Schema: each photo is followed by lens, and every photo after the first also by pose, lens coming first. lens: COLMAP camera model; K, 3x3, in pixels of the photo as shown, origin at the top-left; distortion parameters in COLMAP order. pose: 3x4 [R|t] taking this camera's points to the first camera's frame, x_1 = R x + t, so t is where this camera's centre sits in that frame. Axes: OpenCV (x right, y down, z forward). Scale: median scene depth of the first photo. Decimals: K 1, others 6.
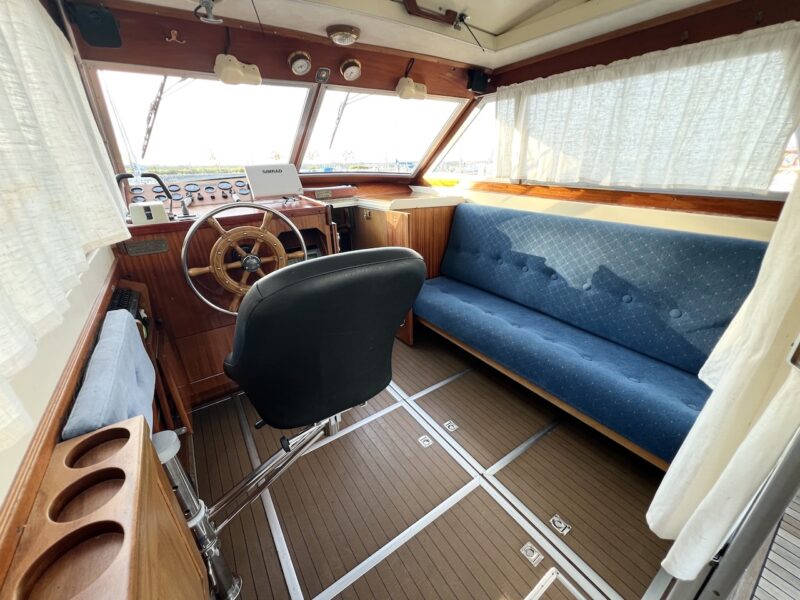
lens RADIAL K [[321.6, 0, 400.0], [0, 321.6, 300.0], [0, 0, 1]] dist [-0.001270, -0.000104]
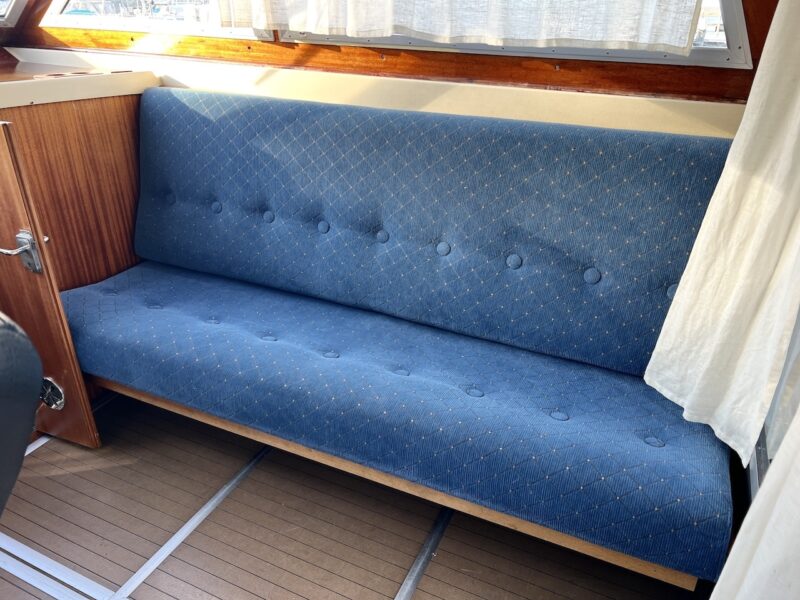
lens RADIAL K [[605.9, 0, 400.0], [0, 605.9, 300.0], [0, 0, 1]] dist [0.064272, -0.089188]
pose [[0.859377, -0.201911, 0.469790, 0.050576], [0.178454, 0.979400, 0.094493, -0.060507], [-0.479192, 0.002631, 0.877706, 0.181018]]
